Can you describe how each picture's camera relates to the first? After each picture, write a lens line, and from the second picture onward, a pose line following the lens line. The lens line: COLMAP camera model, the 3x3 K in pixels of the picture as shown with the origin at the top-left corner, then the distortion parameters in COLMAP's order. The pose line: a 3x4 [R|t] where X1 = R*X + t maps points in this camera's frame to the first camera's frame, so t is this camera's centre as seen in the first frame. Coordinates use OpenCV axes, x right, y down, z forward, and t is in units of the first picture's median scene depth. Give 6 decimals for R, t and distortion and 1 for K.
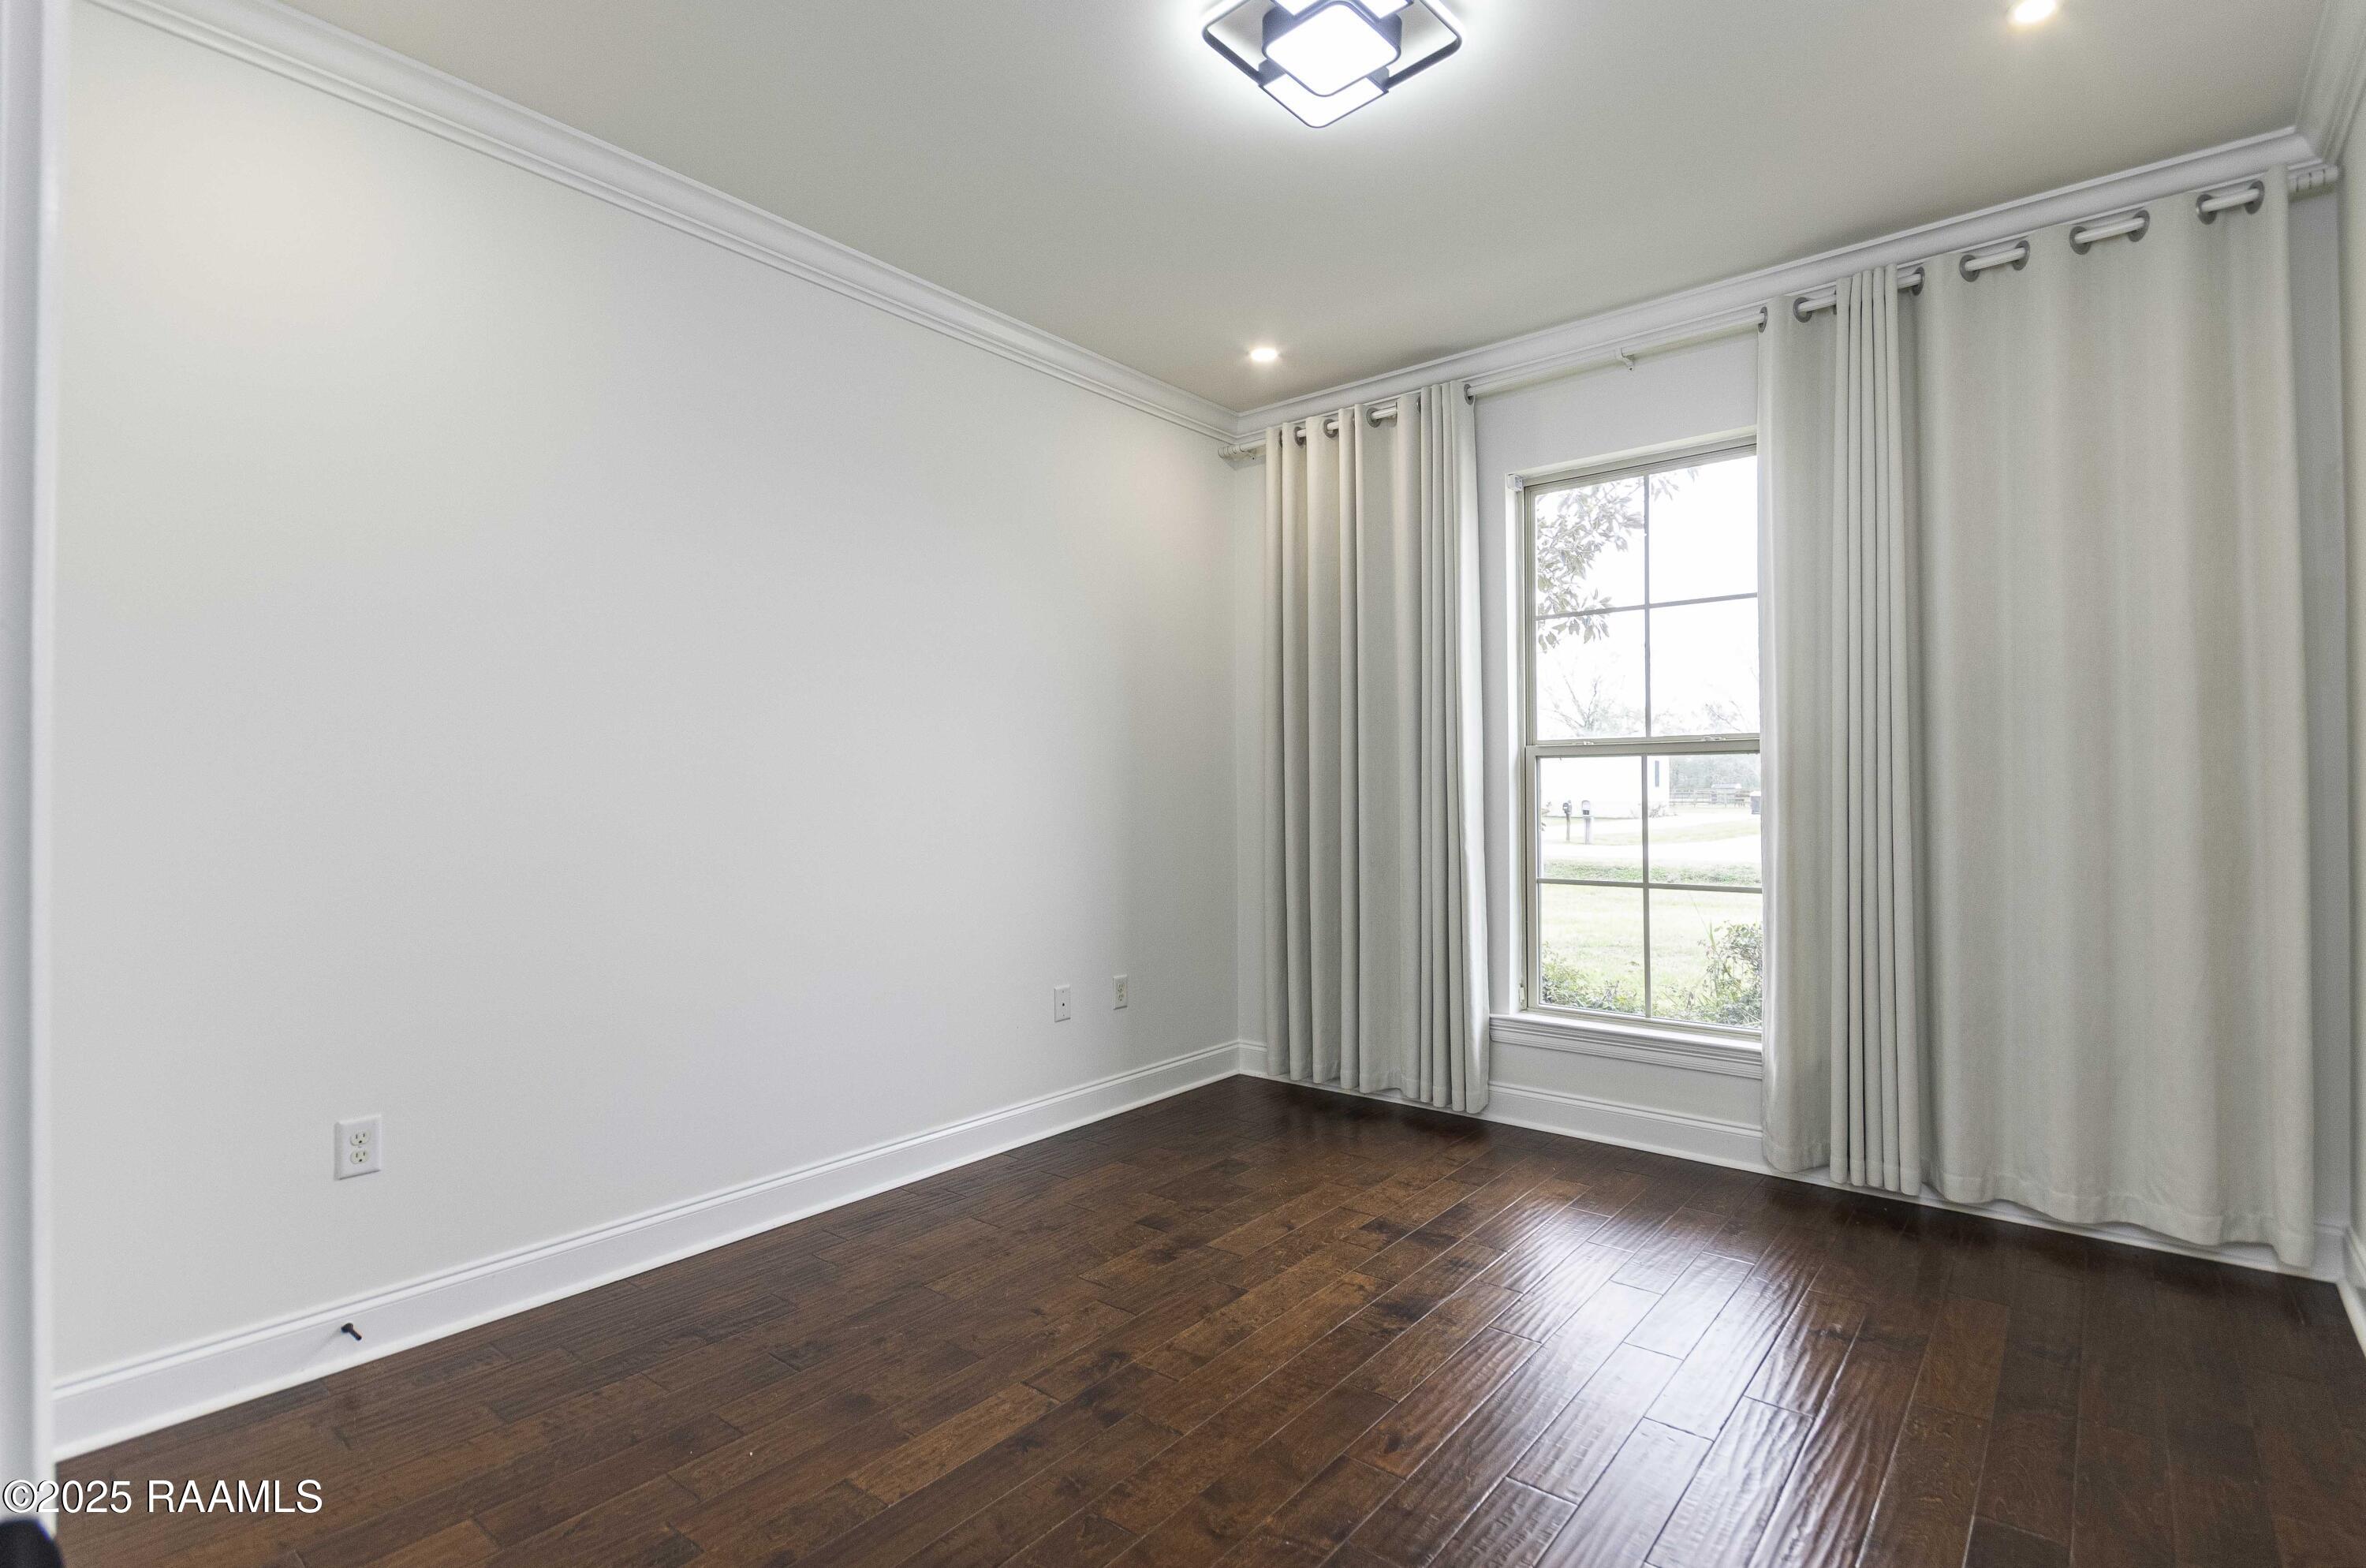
lens RADIAL K [[1118.5, 0, 1167.7], [0, 1118.5, 774.8], [0, 0, 1]] dist [-0.004263, -0.000145]
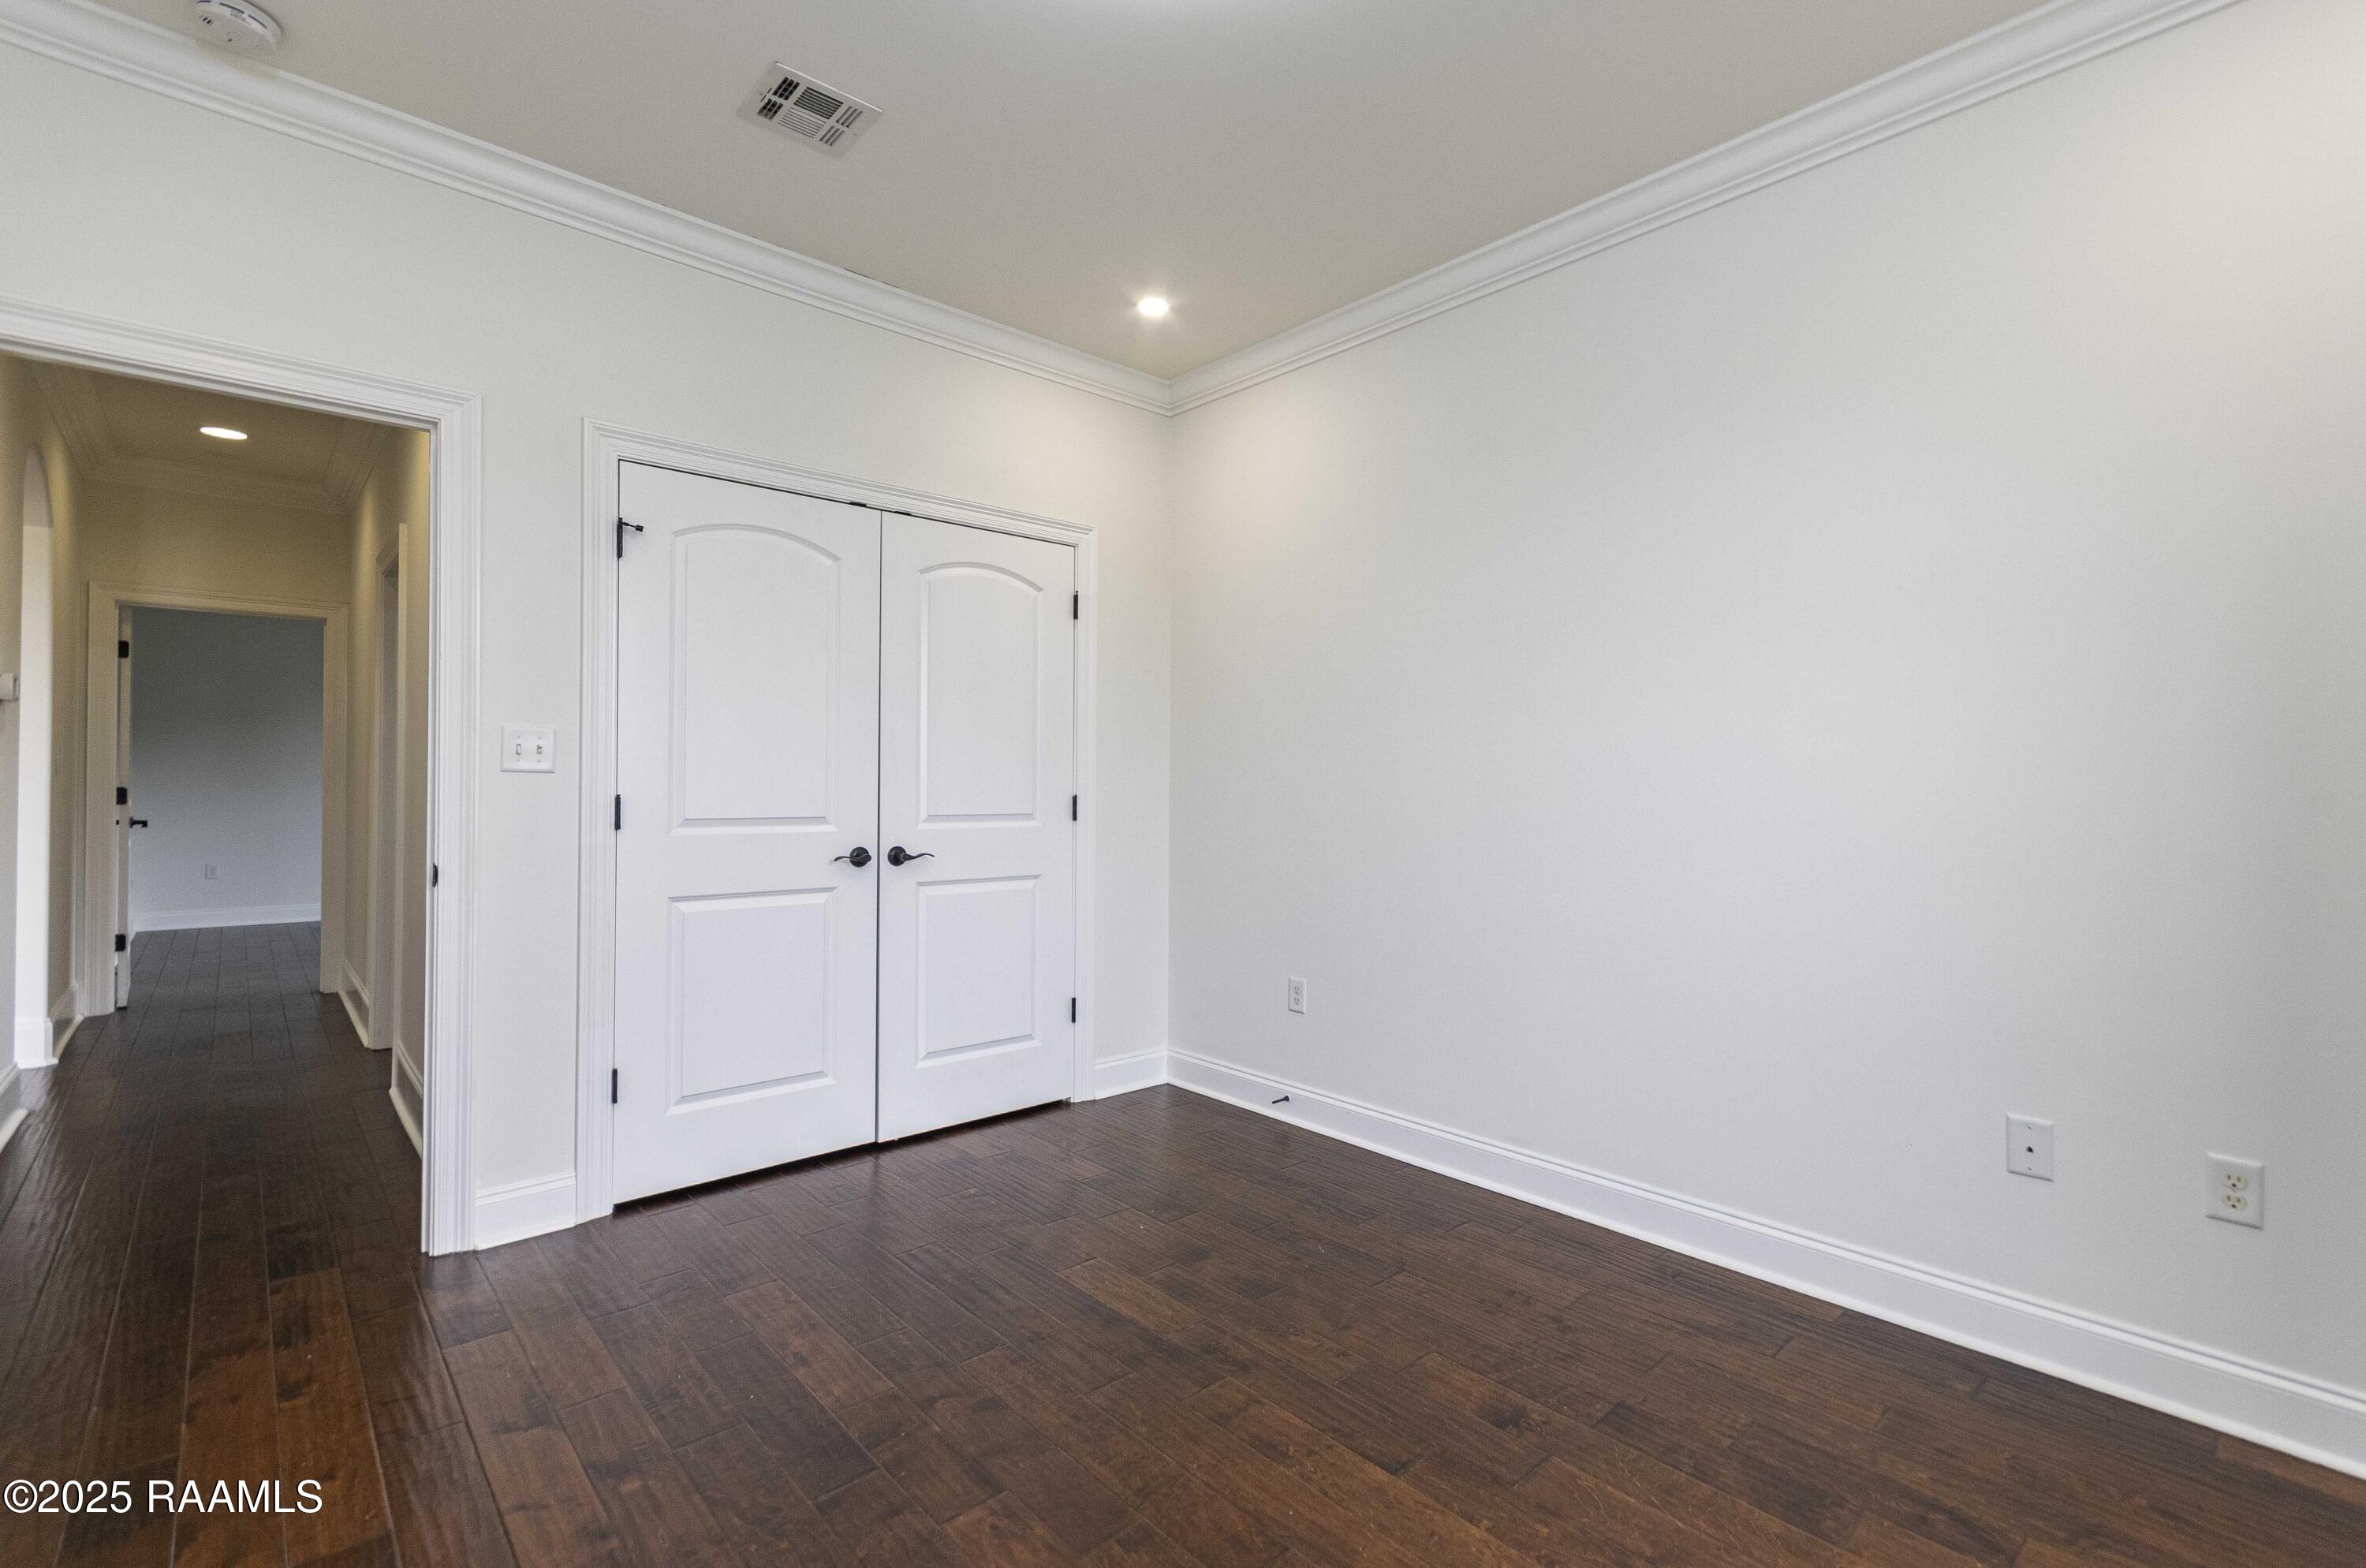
lens RADIAL K [[1078.4, 0, 1206.8], [0, 1078.4, 792.9], [0, 0, 1]] dist [0.000429, 0.000120]
pose [[-0.136672, 0.010483, -0.990561, 0.764220], [-0.001420, 0.999941, 0.010778, 0.026484], [0.990615, 0.002880, -0.136649, 0.985715]]
